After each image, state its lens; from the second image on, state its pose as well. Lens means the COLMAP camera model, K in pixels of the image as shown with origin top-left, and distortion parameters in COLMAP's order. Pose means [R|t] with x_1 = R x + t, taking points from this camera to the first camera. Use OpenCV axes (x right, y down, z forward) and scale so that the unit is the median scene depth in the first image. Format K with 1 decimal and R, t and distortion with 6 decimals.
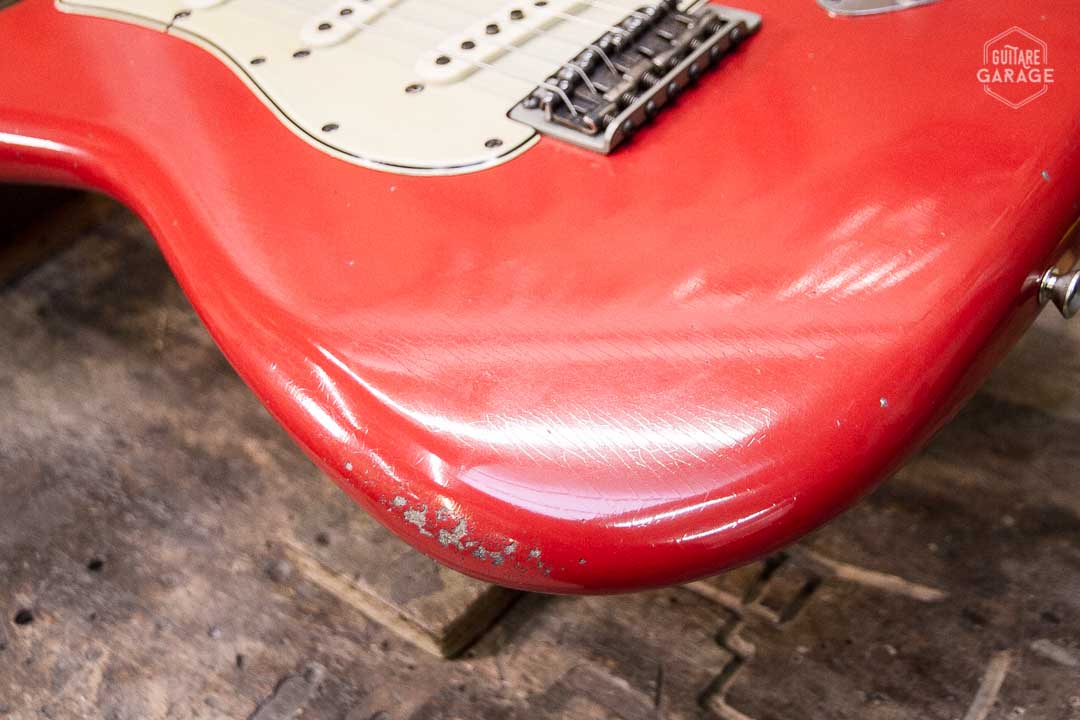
lens RADIAL K [[1448.3, 0, 541.3], [0, 1448.3, 358.0], [0, 0, 1]] dist [-0.003818, 0.000000]
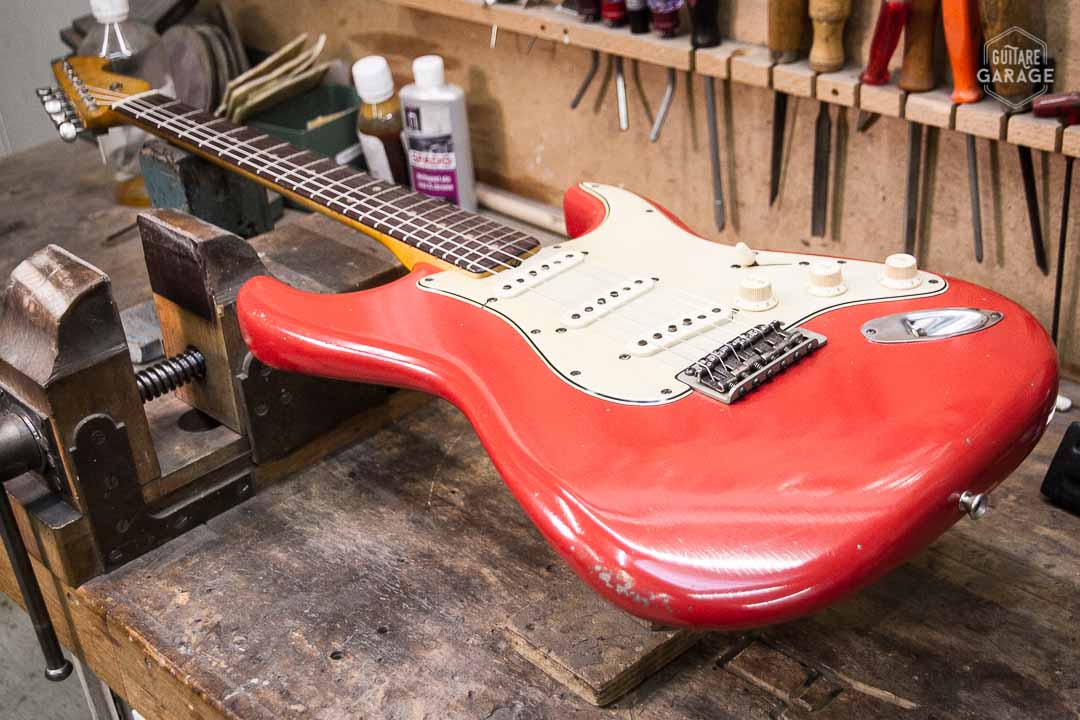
lens RADIAL K [[1448.3, 0, 550.5], [0, 1448.3, 361.6], [0, 0, 1]] dist [-0.003818, 0.000000]
pose [[0.988424, 0.107188, -0.107369, 0.011284], [-0.124944, 0.976551, -0.175317, 0.121090], [0.086059, 0.186703, 0.978640, -0.633285]]
